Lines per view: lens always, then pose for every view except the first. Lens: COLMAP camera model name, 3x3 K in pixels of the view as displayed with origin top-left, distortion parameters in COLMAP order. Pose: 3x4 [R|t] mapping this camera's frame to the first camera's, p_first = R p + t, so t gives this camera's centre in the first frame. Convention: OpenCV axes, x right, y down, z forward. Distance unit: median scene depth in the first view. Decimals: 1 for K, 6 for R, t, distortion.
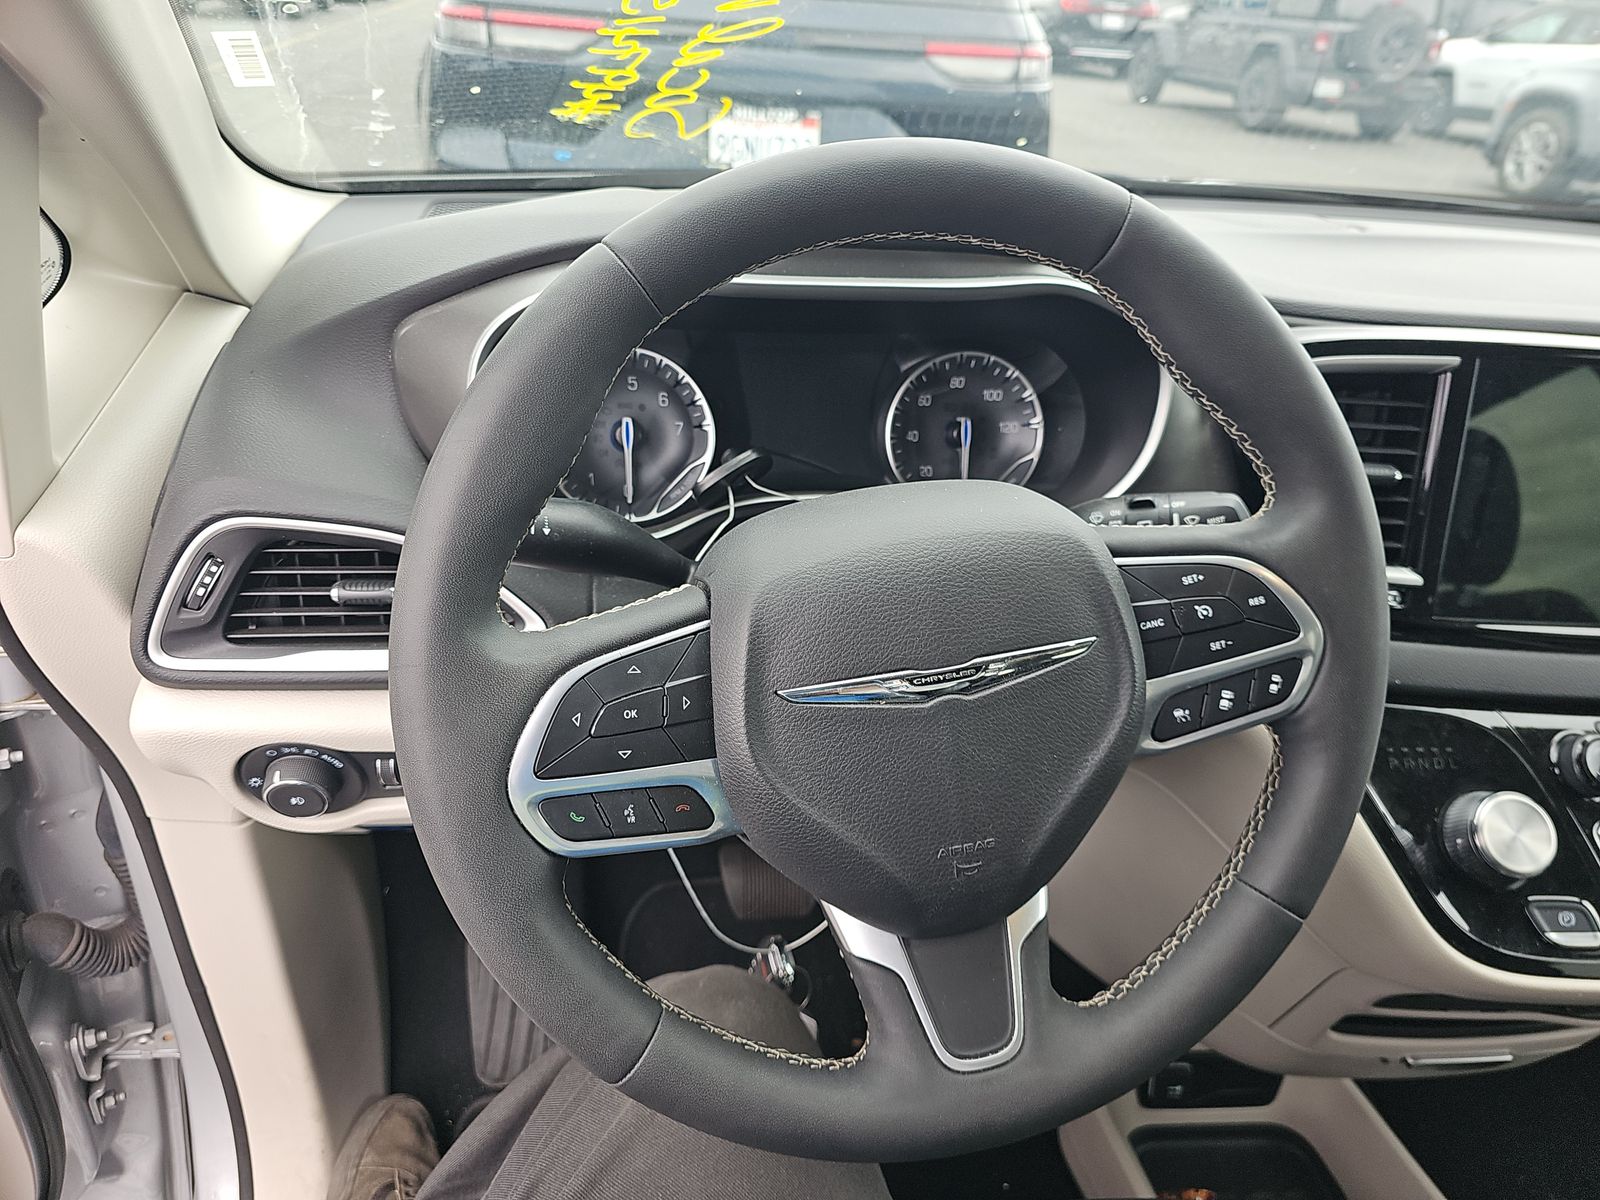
lens RADIAL K [[1078.8, 0, 803.1], [0, 1078.8, 587.0], [0, 0, 1]] dist [-0.001853, -0.006156]
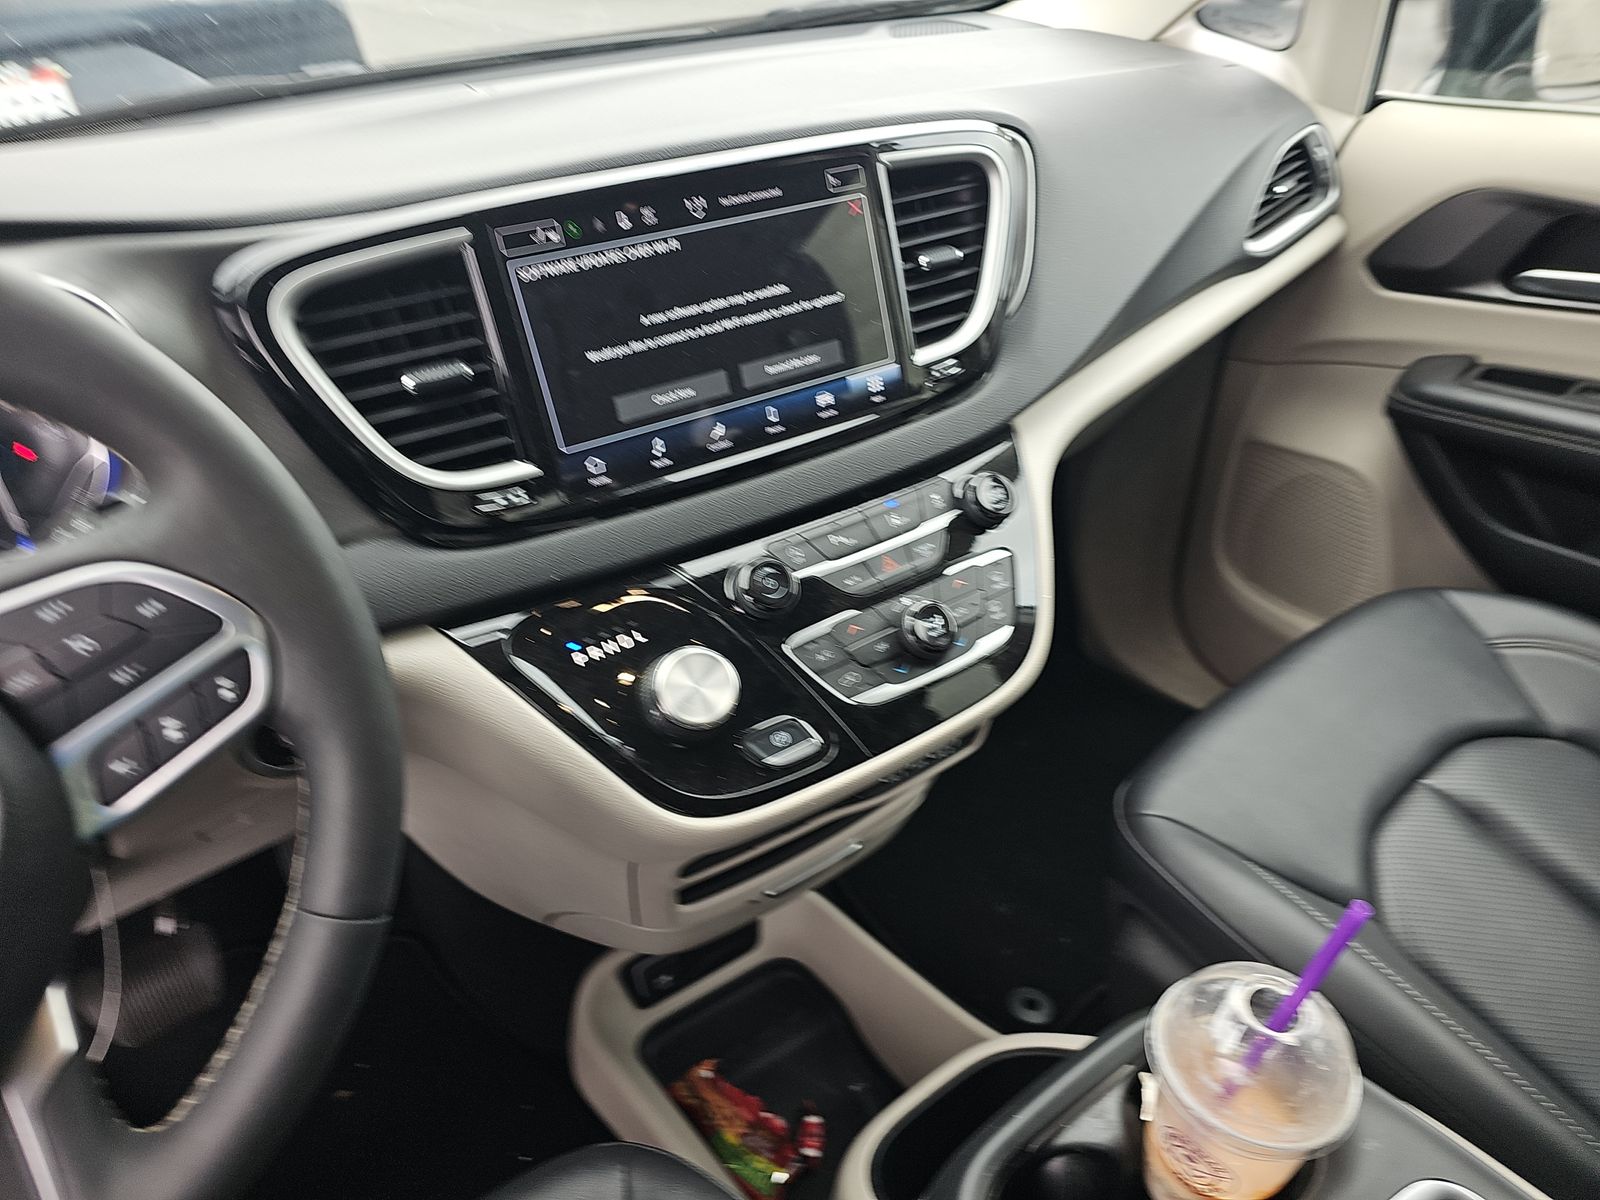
lens RADIAL K [[1078.8, 0, 789.1], [0, 1078.8, 615.5], [0, 0, 1]] dist [-0.001853, -0.006156]
pose [[0.866885, -0.361103, 0.343679, 0.400627], [0.323010, 0.931991, 0.164492, 0.028984], [-0.379704, -0.031584, 0.924569, 0.038237]]
